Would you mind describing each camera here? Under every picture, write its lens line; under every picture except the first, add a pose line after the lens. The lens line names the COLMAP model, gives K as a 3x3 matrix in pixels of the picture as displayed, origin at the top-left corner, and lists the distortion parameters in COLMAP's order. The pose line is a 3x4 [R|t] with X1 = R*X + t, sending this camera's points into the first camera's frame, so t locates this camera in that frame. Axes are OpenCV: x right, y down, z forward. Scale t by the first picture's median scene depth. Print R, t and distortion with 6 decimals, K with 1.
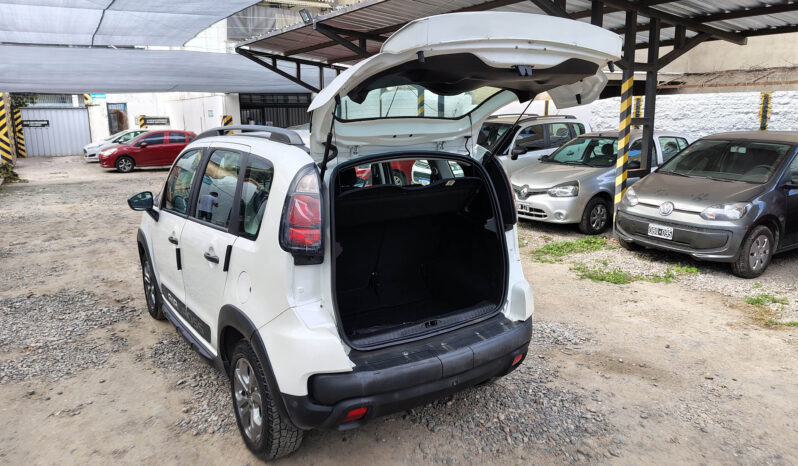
lens RADIAL K [[574.2, 0, 396.4], [0, 574.2, 230.3], [0, 0, 1]] dist [0.044455, -0.056538]
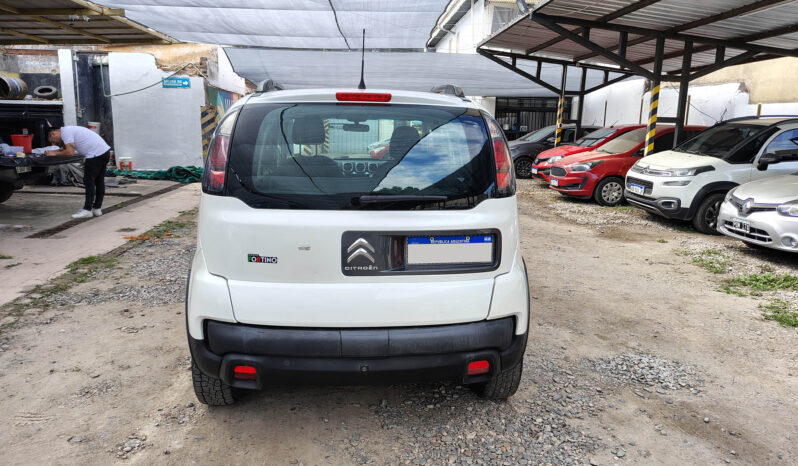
lens RADIAL K [[574.2, 0, 394.6], [0, 574.2, 232.9], [0, 0, 1]] dist [0.044455, -0.056538]
pose [[0.876304, 0.115750, -0.467647, 0.217579], [-0.123301, 0.992263, 0.014552, 0.019469], [0.465714, 0.044909, 0.883795, 0.106338]]
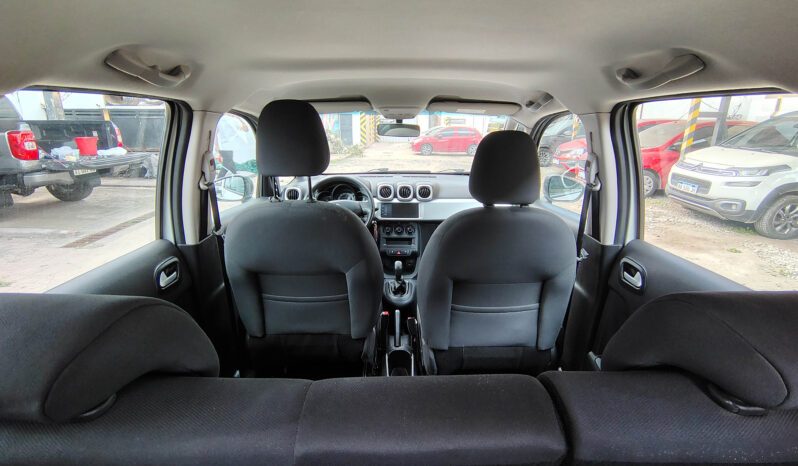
lens RADIAL K [[385.3, 0, 395.8], [0, 385.3, 233.6], [0, 0, 1]] dist [-0.010140, 0.001530]
pose [[0.836131, 0.170108, -0.521486, -0.002473], [-0.124364, 0.984730, 0.121817, -0.049480], [0.534245, -0.037001, 0.844519, 0.448156]]
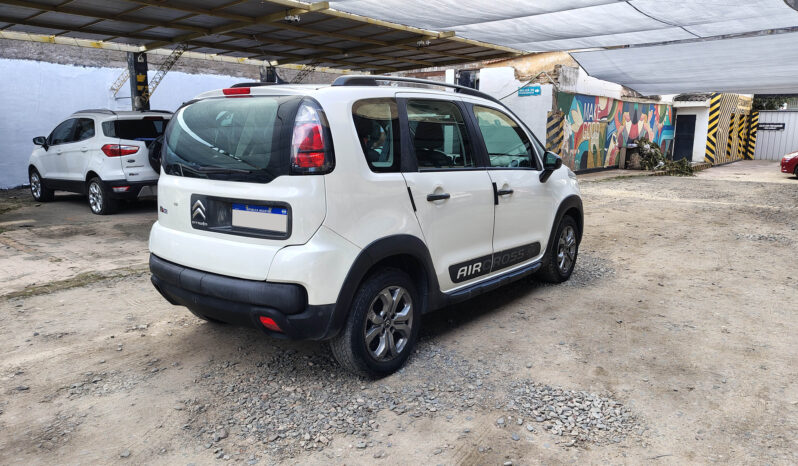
lens RADIAL K [[574.2, 0, 402.6], [0, 574.2, 231.3], [0, 0, 1]] dist [0.044455, -0.056538]
pose [[0.314024, 0.177696, -0.932638, 0.521838], [-0.192987, 0.973767, 0.120553, -0.032448], [0.929594, 0.142131, 0.340079, 0.408069]]
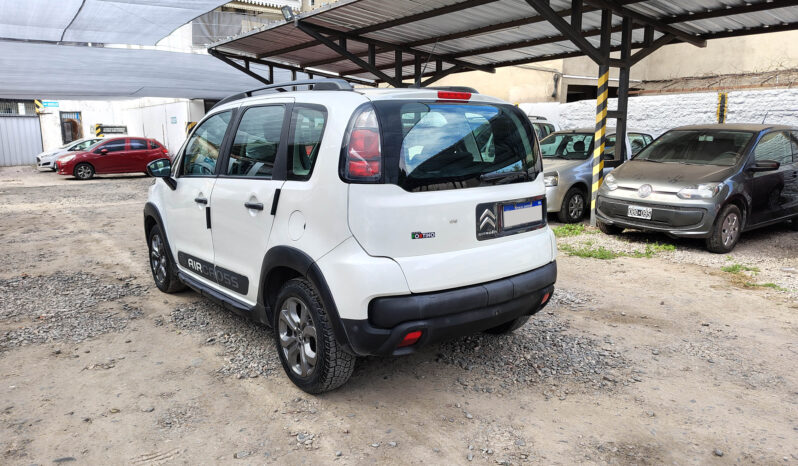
lens RADIAL K [[574.2, 0, 402.0], [0, 574.2, 237.2], [0, 0, 1]] dist [0.044455, -0.056538]
pose [[0.996306, -0.009656, 0.085328, -0.068715], [0.011270, 0.999766, -0.018459, 0.059561], [-0.085130, 0.019353, 0.996182, -0.023157]]
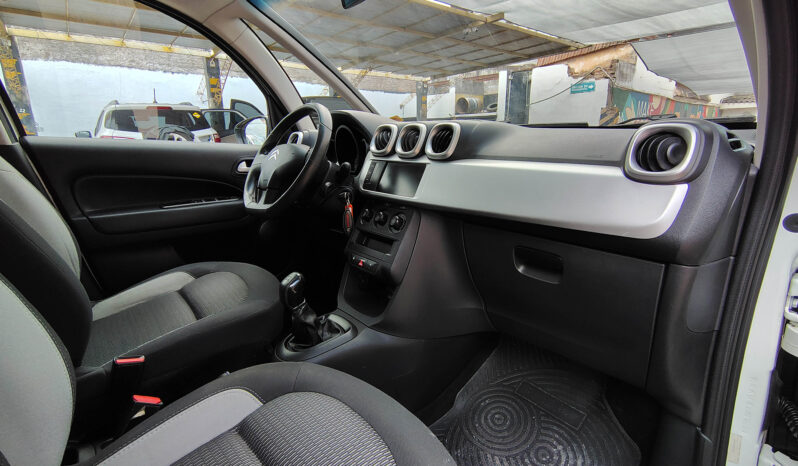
lens RADIAL K [[385.3, 0, 401.3], [0, 385.3, 232.0], [0, 0, 1]] dist [-0.010140, 0.001530]
pose [[0.131959, 0.248490, -0.959604, -0.024575], [-0.195083, 0.955647, 0.220639, -0.043899], [0.971869, 0.158087, 0.174582, 0.690862]]
